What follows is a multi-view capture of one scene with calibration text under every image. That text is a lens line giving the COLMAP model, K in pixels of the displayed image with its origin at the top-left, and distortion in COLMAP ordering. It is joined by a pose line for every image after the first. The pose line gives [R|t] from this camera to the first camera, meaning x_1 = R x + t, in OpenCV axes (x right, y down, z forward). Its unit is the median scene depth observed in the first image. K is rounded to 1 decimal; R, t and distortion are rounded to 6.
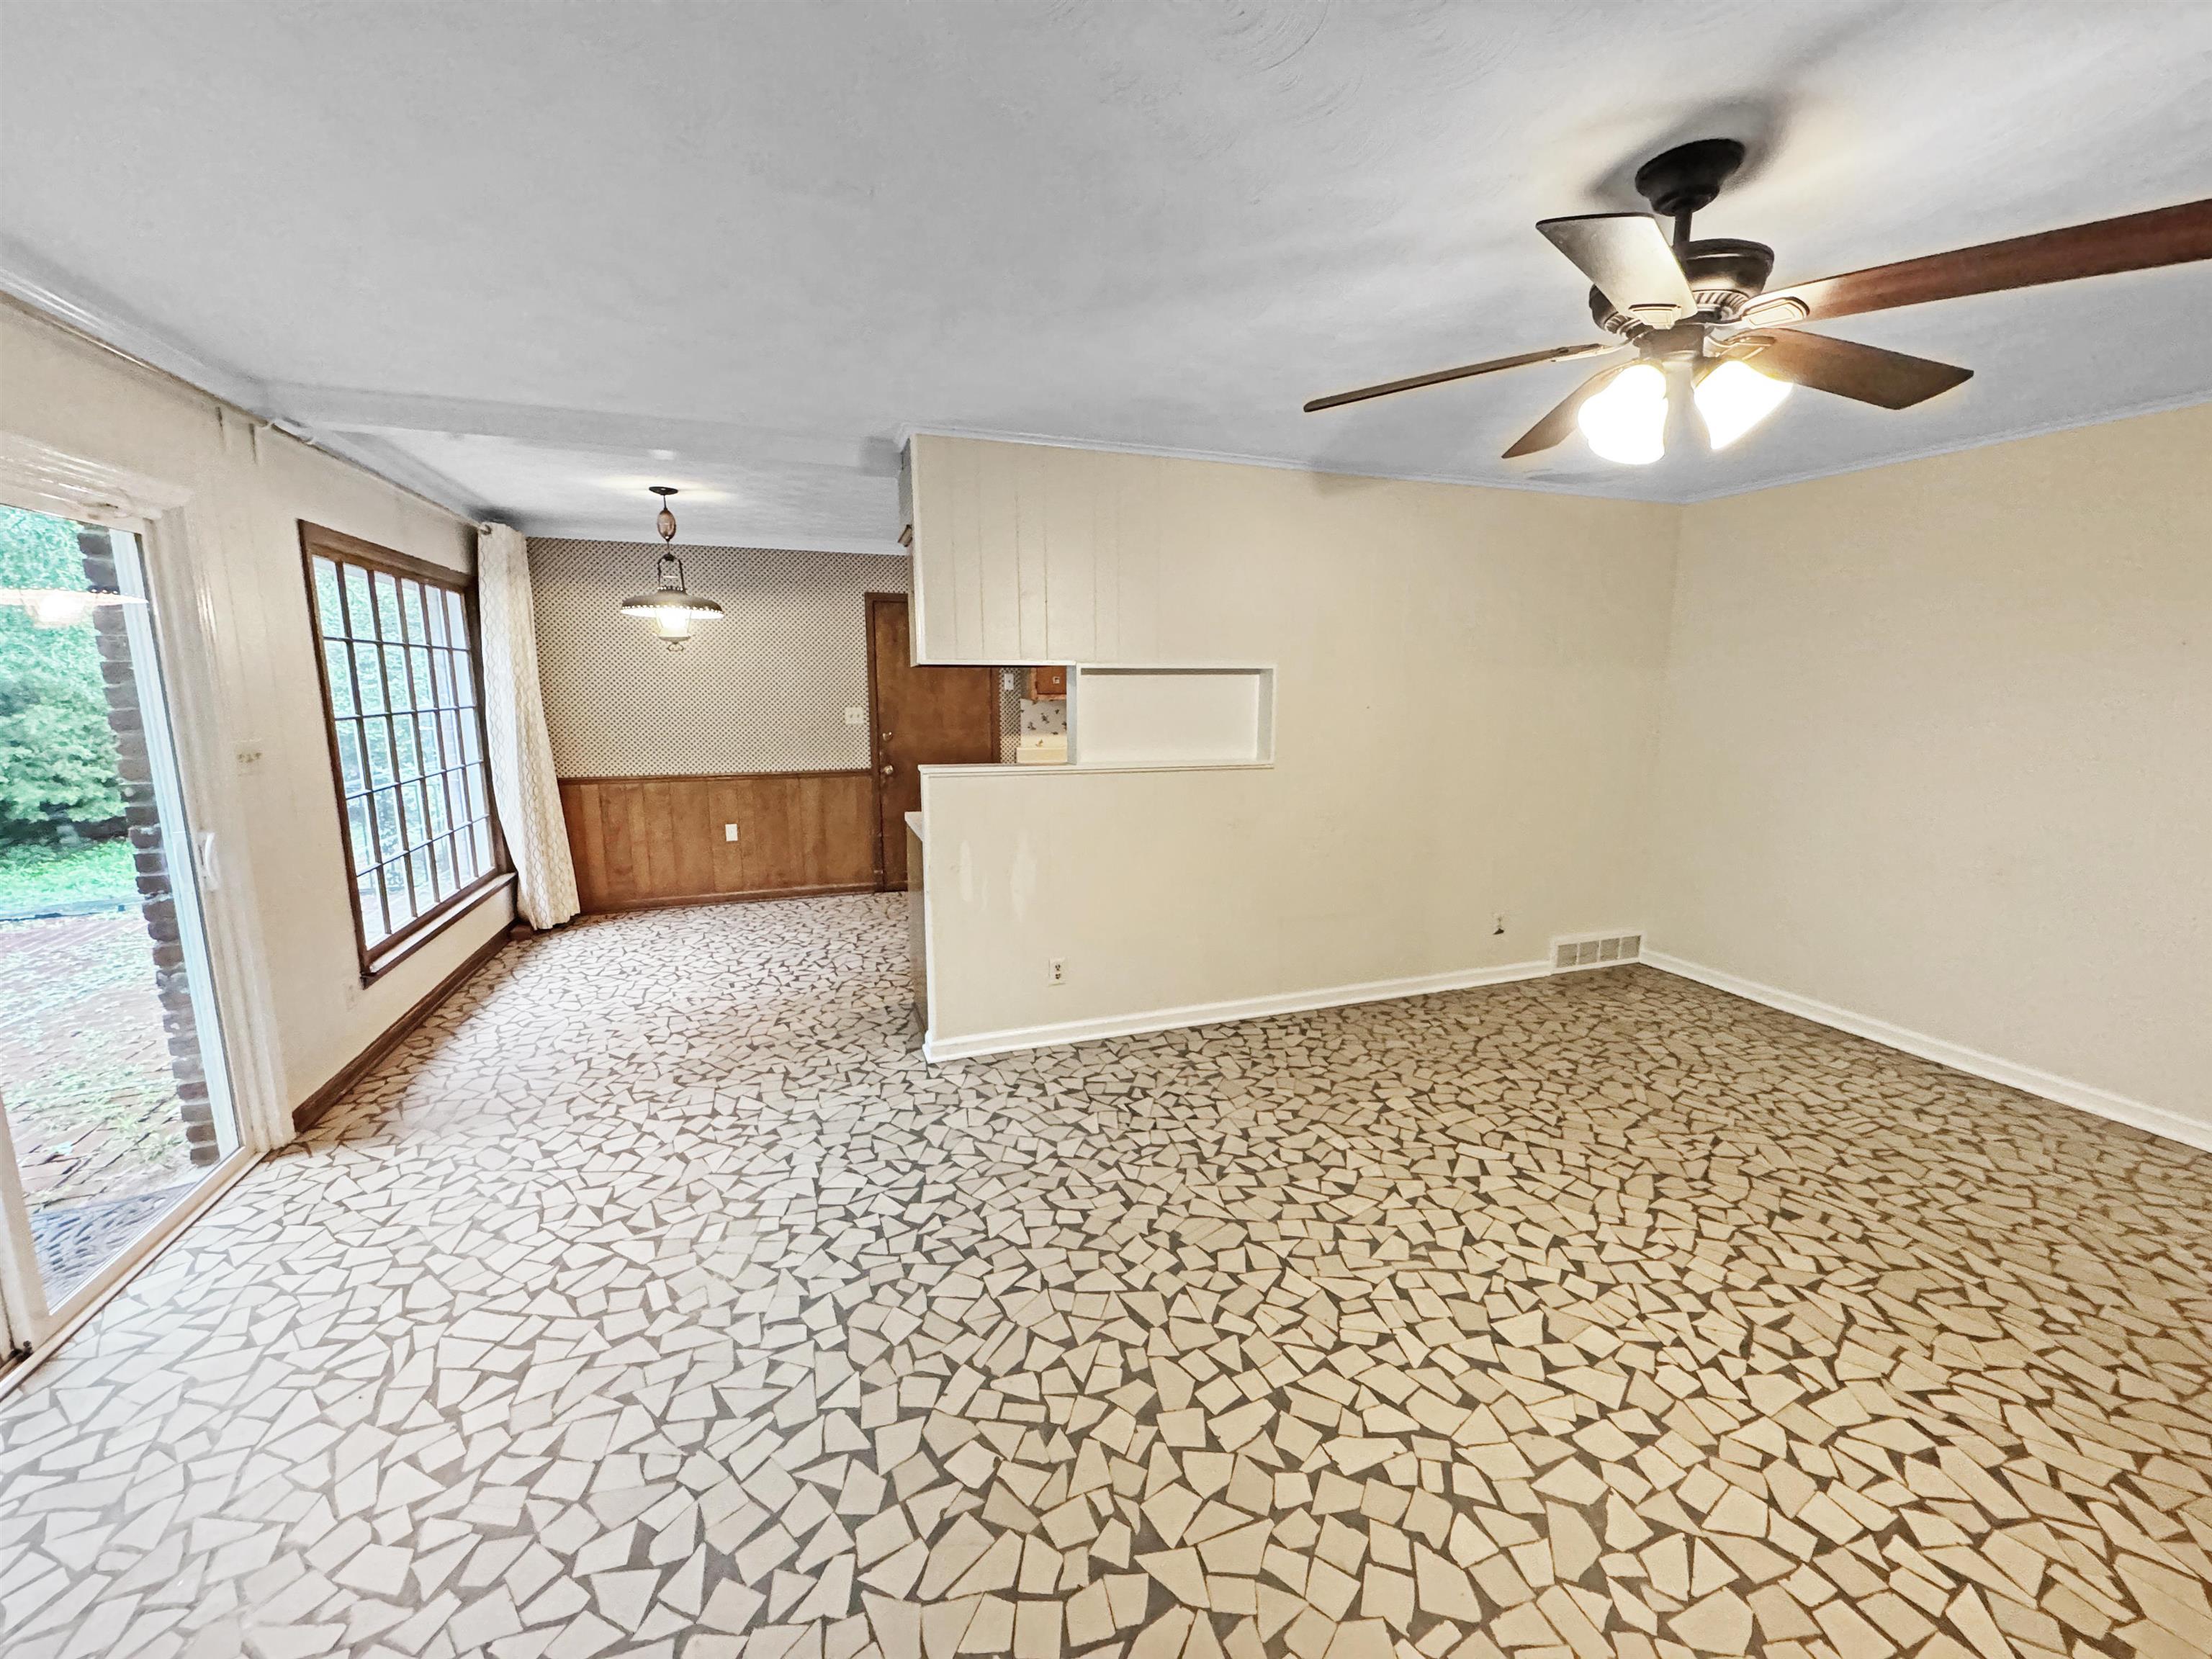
lens RADIAL K [[880.2, 0, 1107.2], [0, 880.2, 827.2], [0, 0, 1]] dist [-0.003141, 0.000410]
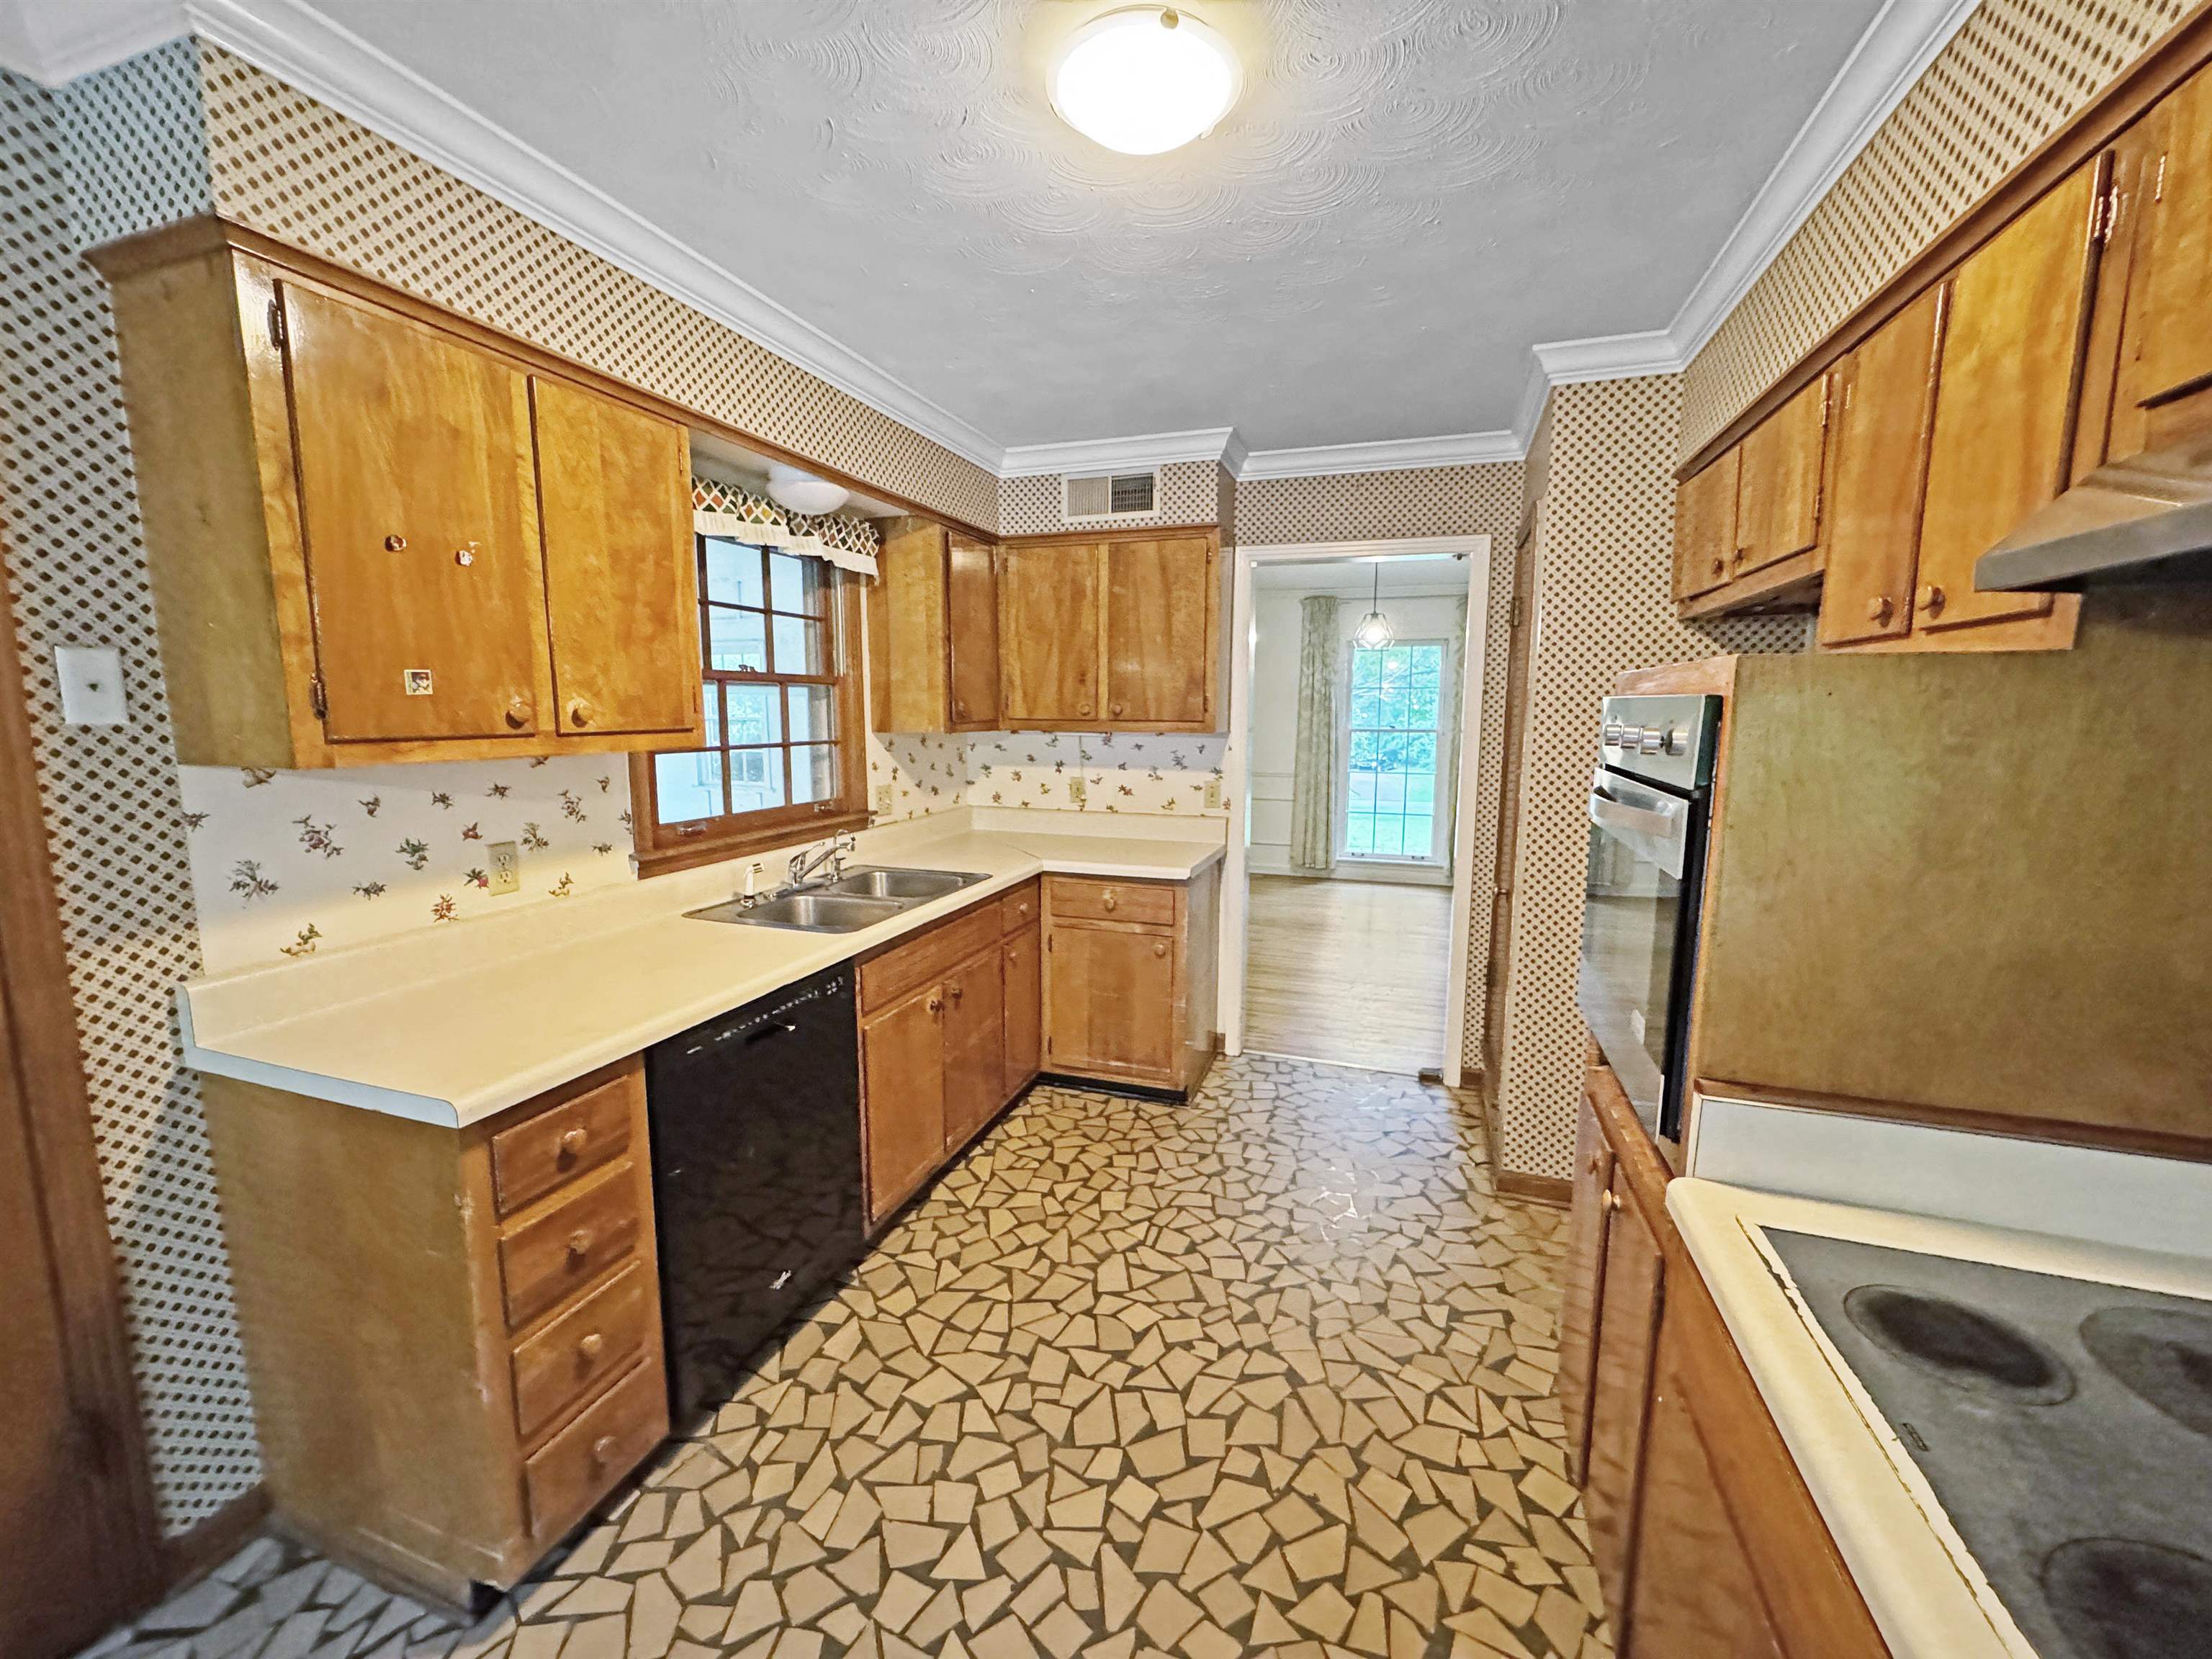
lens RADIAL K [[880.2, 0, 1105.9], [0, 880.2, 827.0], [0, 0, 1]] dist [-0.003141, 0.000410]
pose [[0.626615, -0.106861, 0.771968, -0.271168], [0.127148, 0.991300, 0.034015, -0.236877], [-0.768887, 0.076841, 0.634750, 1.491139]]
